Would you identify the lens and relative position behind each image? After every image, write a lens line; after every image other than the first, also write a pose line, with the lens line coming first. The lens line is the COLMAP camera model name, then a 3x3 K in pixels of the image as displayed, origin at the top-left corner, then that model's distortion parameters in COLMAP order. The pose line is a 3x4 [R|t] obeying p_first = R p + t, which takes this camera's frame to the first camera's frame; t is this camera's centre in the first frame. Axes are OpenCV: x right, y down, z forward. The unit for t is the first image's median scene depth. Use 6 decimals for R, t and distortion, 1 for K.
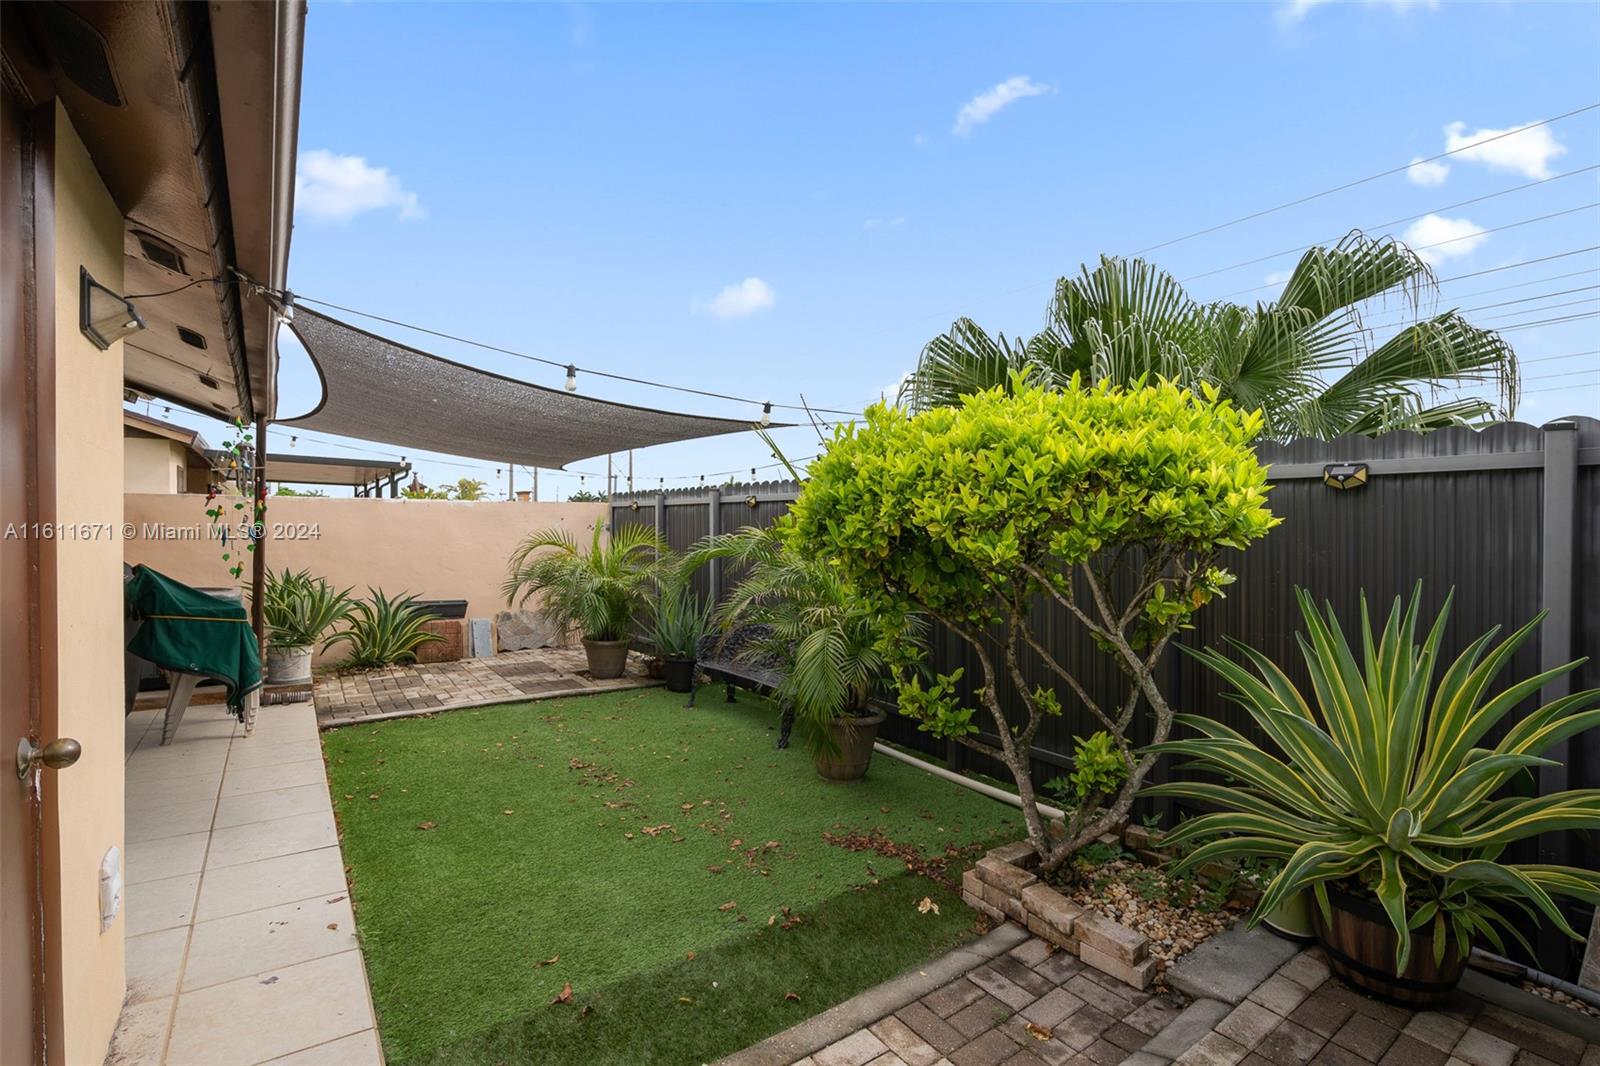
lens RADIAL K [[730.7, 0, 798.4], [0, 730.7, 524.2], [0, 0, 1]] dist [-0.001341, 0.001639]
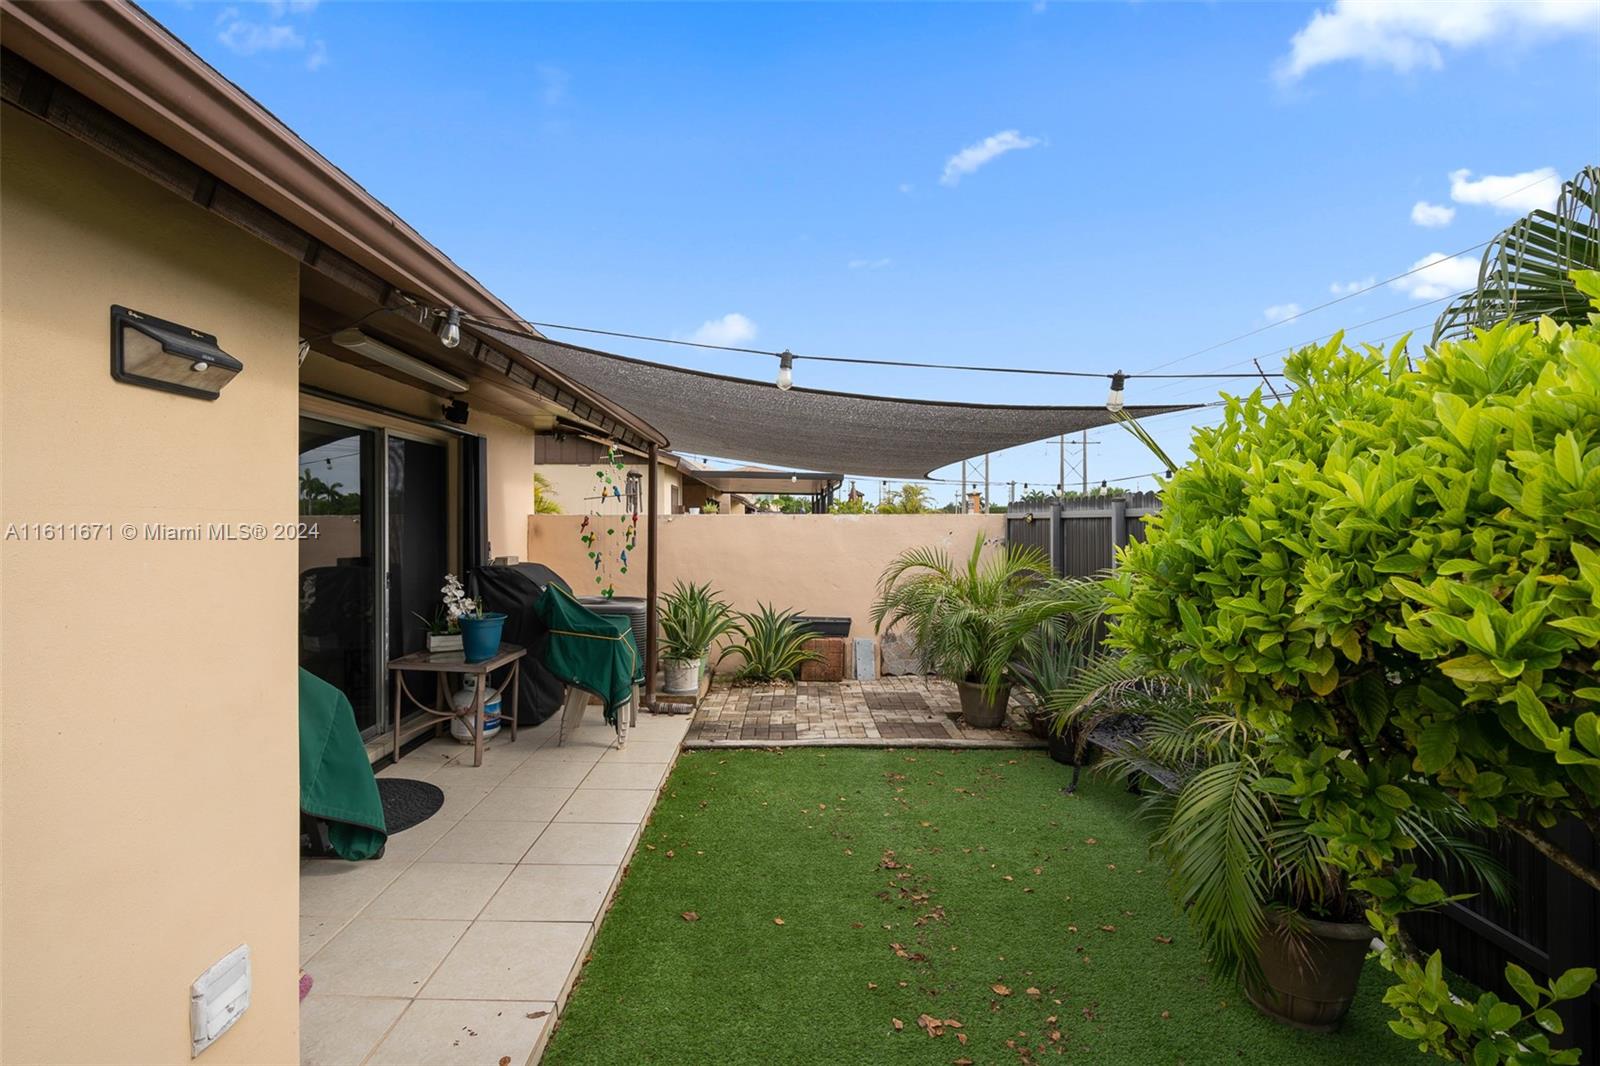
lens RADIAL K [[730.7, 0, 798.4], [0, 730.7, 524.2], [0, 0, 1]] dist [-0.001341, 0.001639]
pose [[0.822103, -0.003817, -0.569326, 0.072659], [0.004423, 0.999990, -0.000318, -0.038654], [0.569321, -0.002257, 0.822112, 0.319272]]
